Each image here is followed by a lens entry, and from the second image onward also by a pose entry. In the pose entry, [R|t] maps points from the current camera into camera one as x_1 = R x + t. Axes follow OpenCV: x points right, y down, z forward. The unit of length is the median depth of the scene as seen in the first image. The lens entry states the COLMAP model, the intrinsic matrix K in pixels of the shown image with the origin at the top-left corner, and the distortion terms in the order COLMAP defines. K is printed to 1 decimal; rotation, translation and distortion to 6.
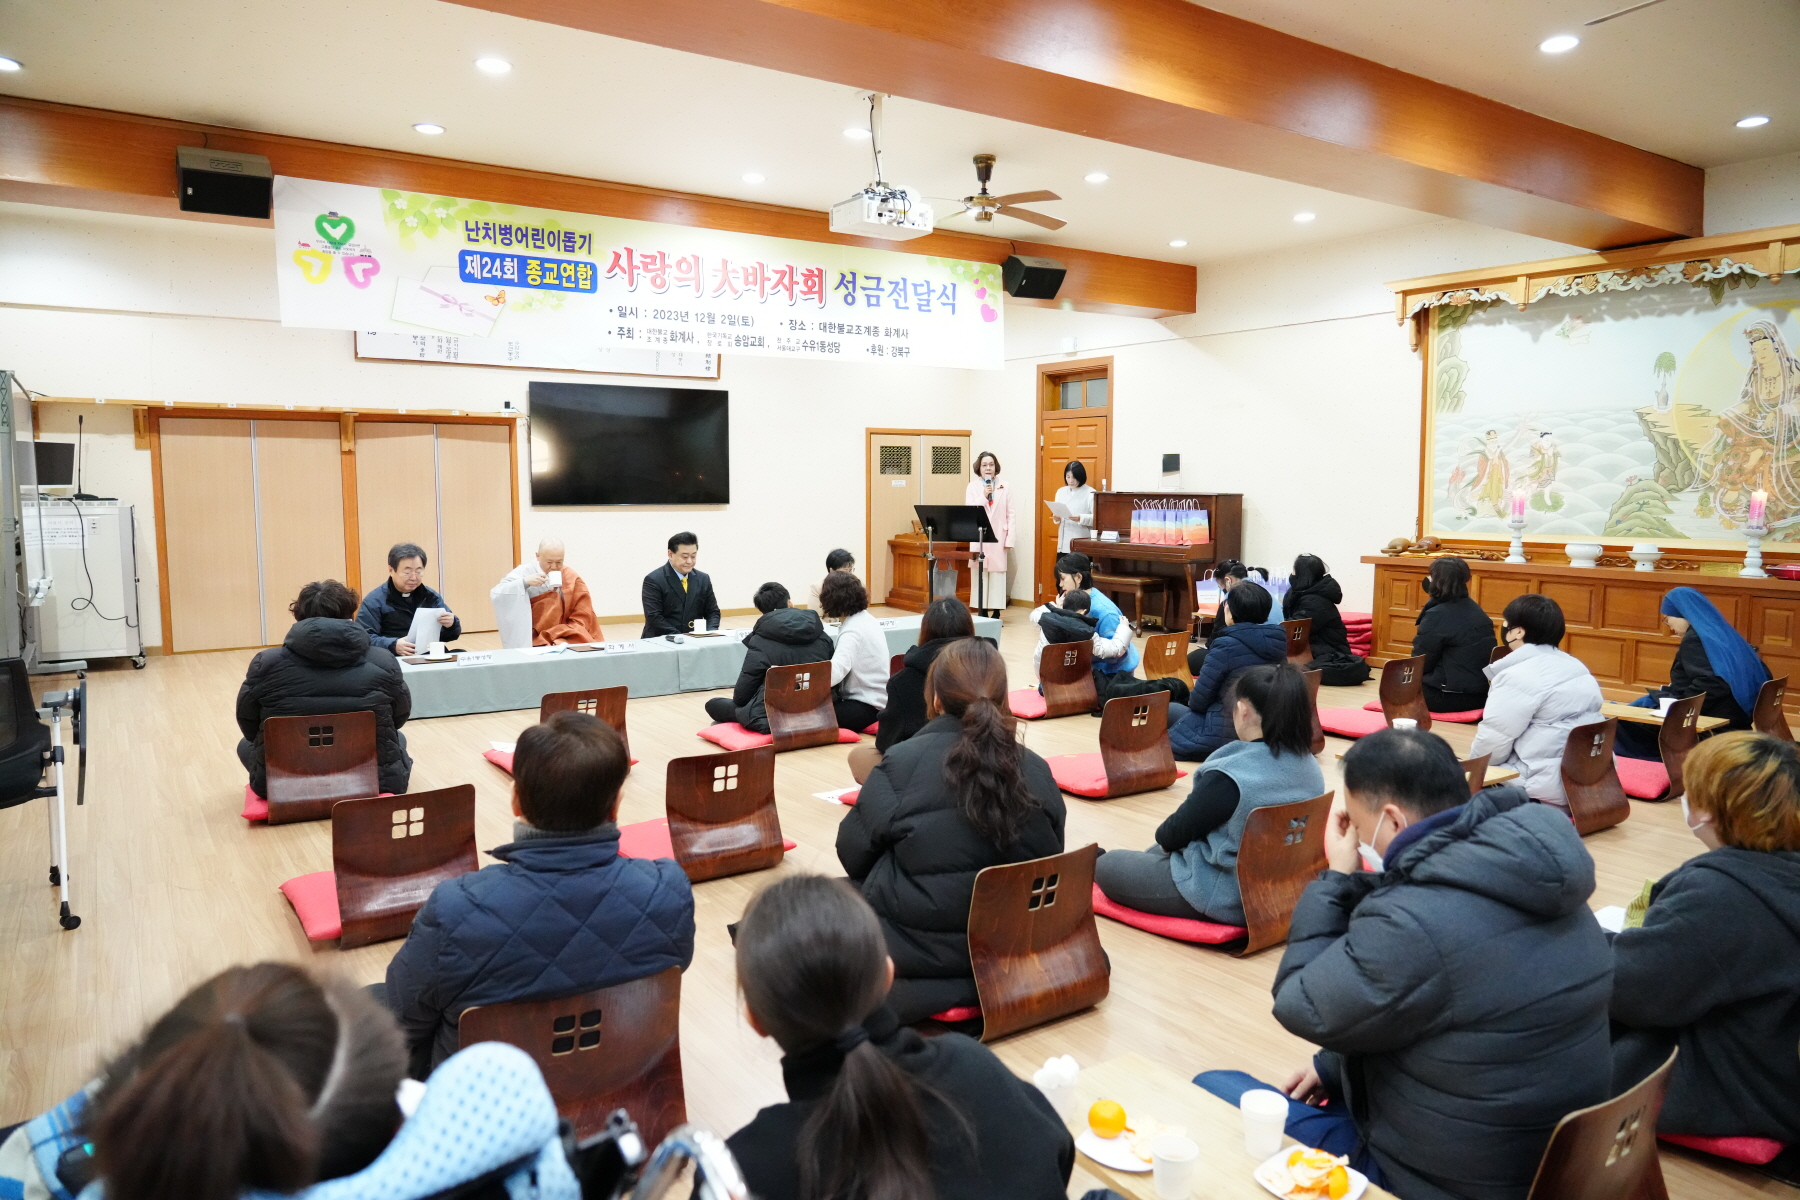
lens RADIAL K [[1218.0, 0, 900.0], [0, 1218.0, 600.0], [0, 0, 1]] dist [-0.030240, 0.009090]
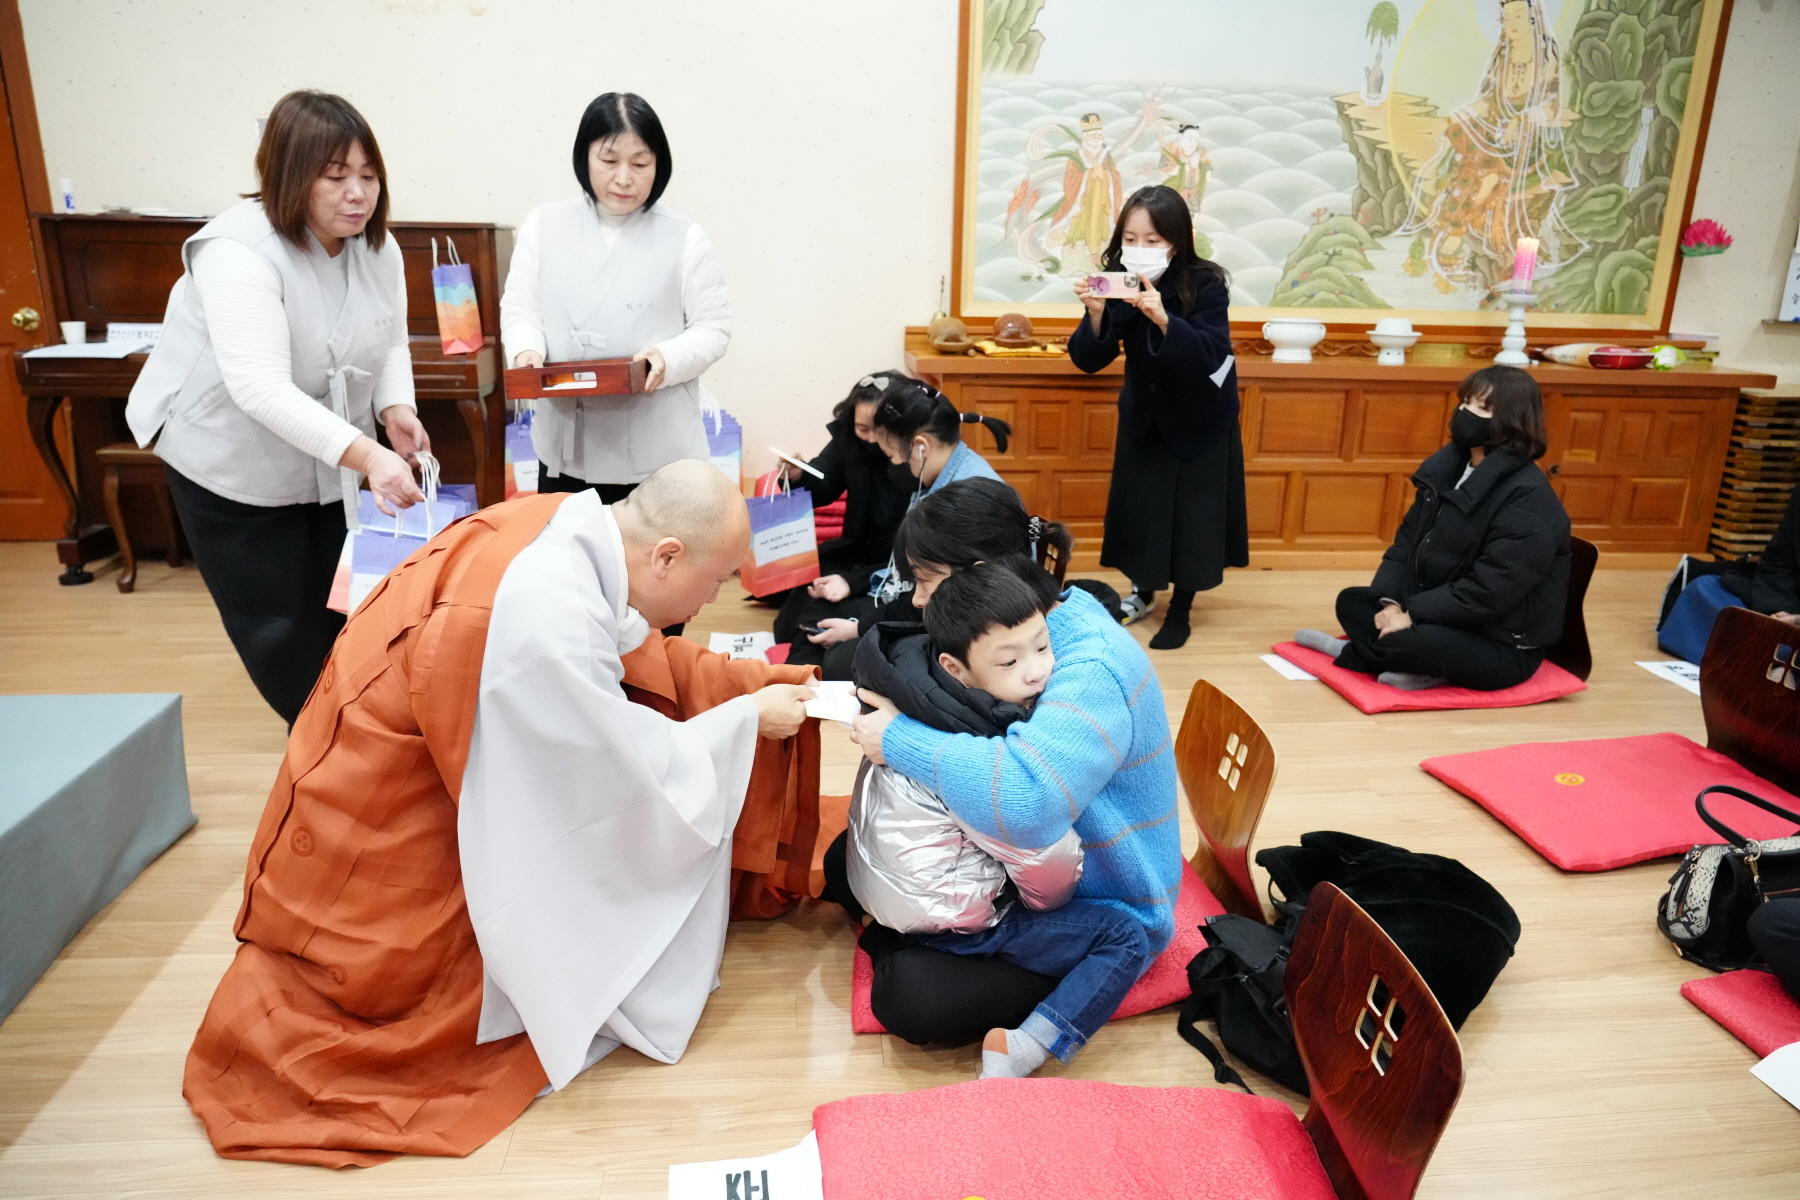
lens RADIAL K [[1218.0, 0, 900.0], [0, 1218.0, 600.0], [0, 0, 1]] dist [-0.030240, 0.009090]
pose [[0.471354, -0.238700, 0.849027, -0.076746], [0.061995, 0.969263, 0.238087, -0.066600], [-0.879763, -0.059588, 0.471664, 0.855976]]
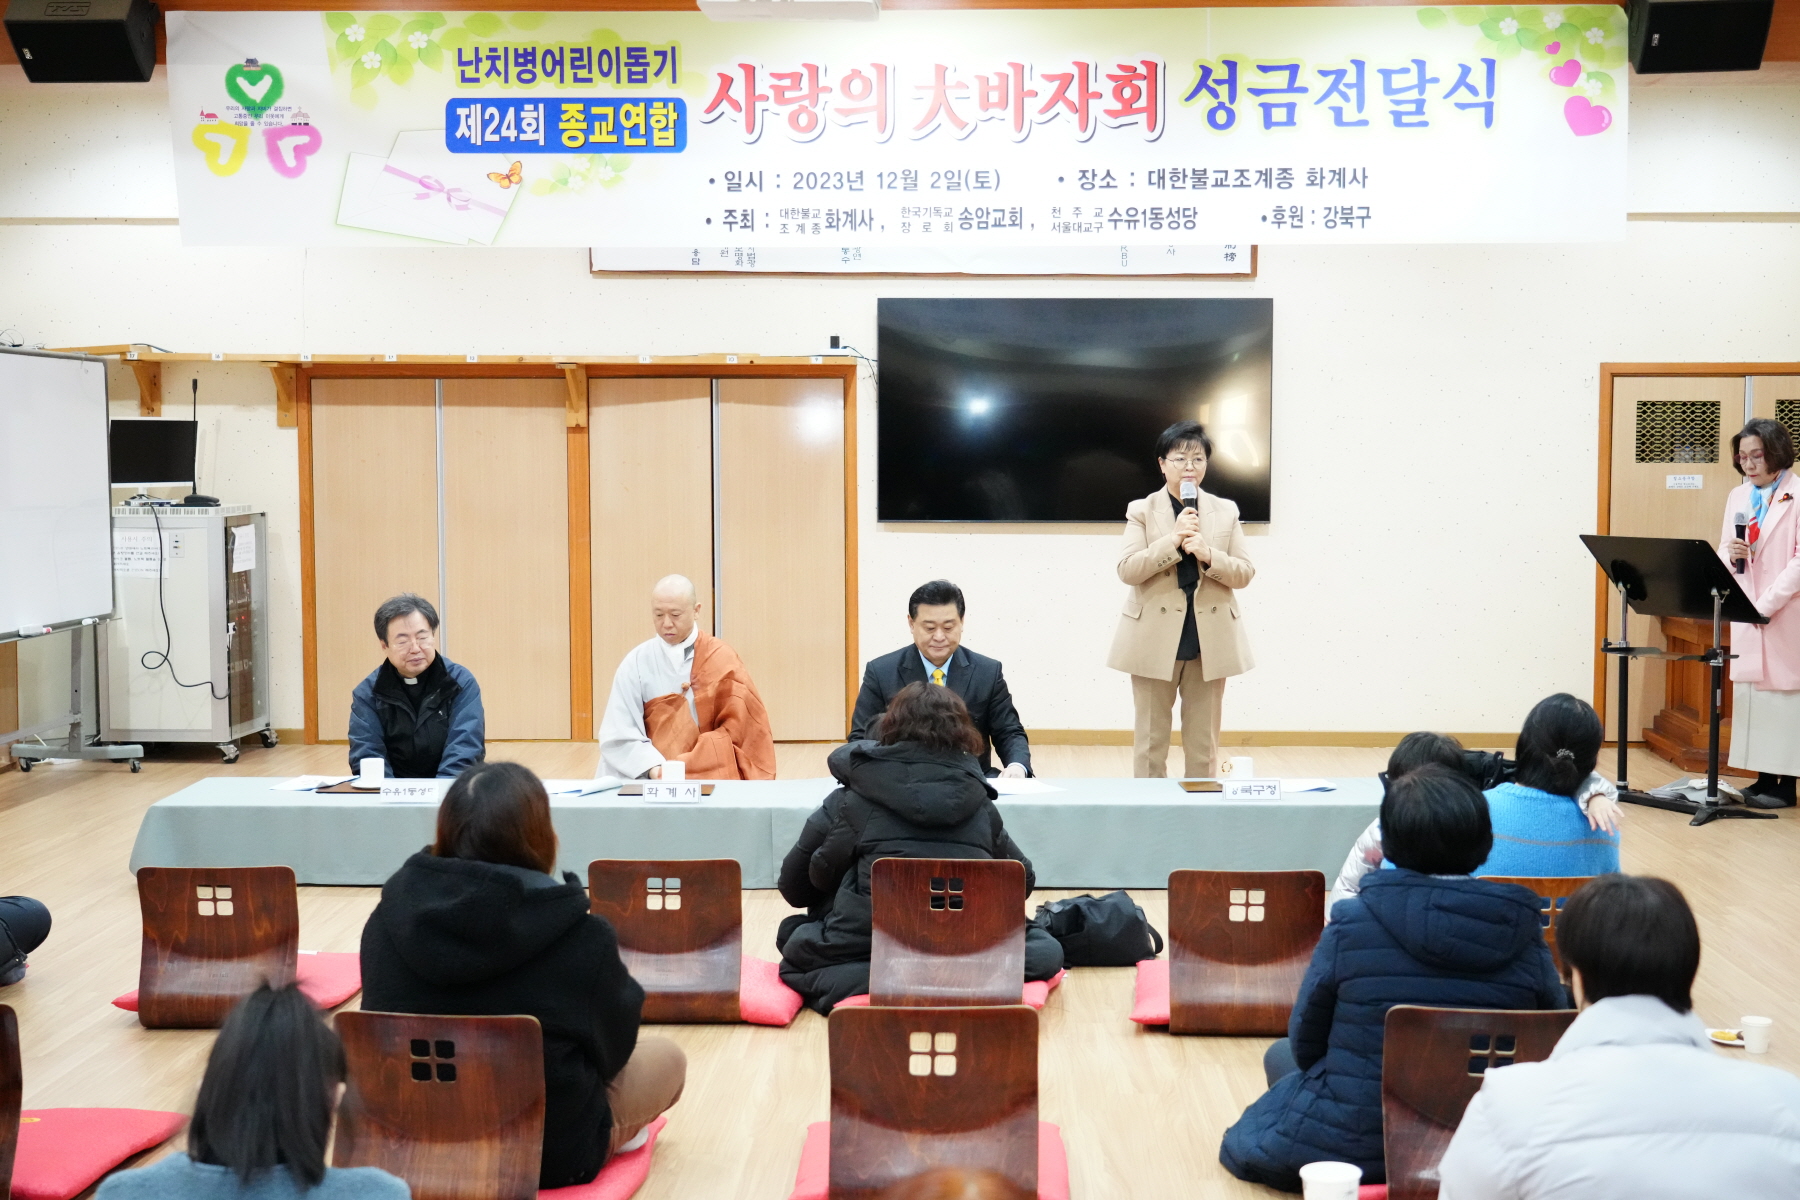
lens RADIAL K [[2316.1, 0, 900.0], [0, 2316.1, 600.0], [0, 0, 1]] dist [0.014208, 0.013473]
pose [[0.817425, 0.036600, -0.574872, 0.434381], [-0.054502, 0.998416, -0.013933, -0.037696], [0.573451, 0.042721, 0.818125, 0.192277]]
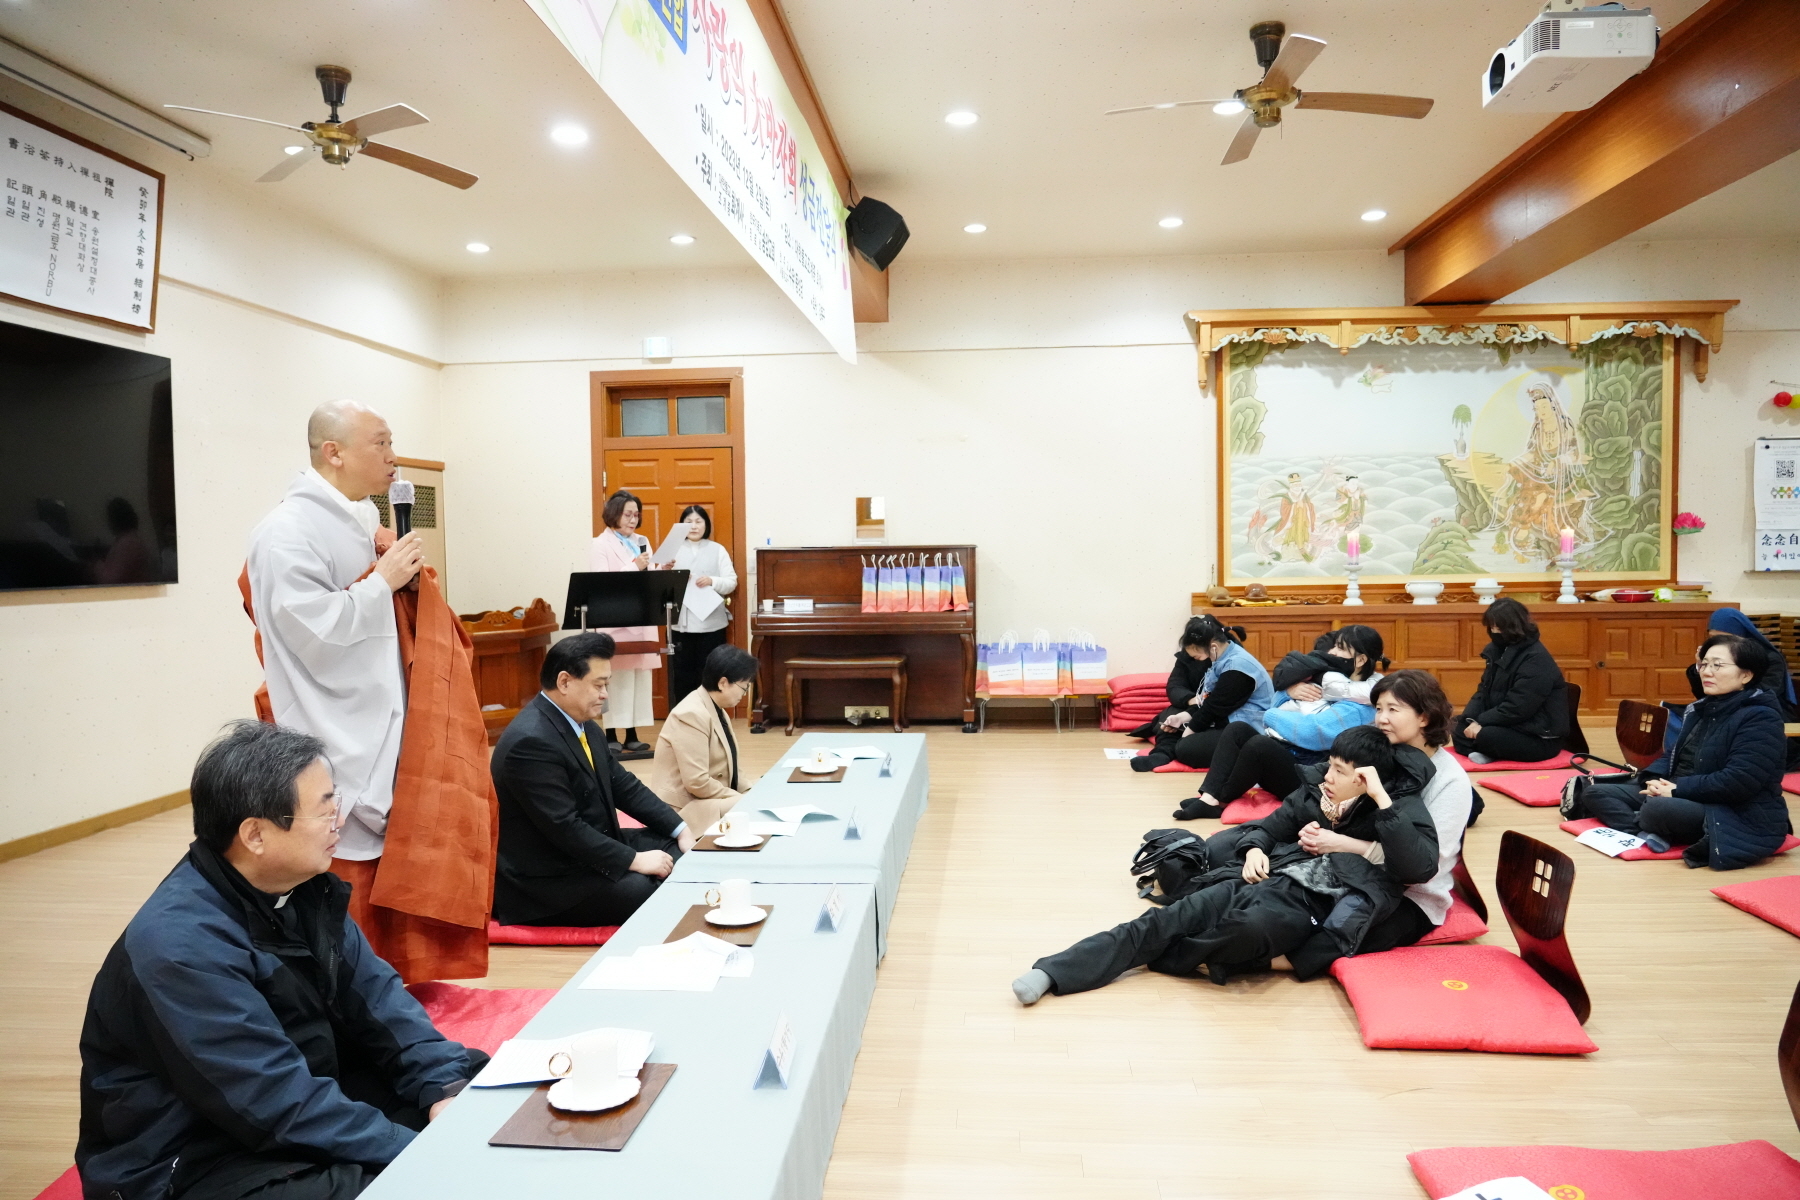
lens RADIAL K [[1218.0, 0, 900.0], [0, 1218.0, 600.0], [0, 0, 1]] dist [-0.030240, 0.009090]
pose [[0.617429, -0.044595, 0.785361, -0.522490], [0.091504, 0.995686, -0.015401, -0.055106], [-0.781286, 0.081372, 0.618846, 0.689280]]
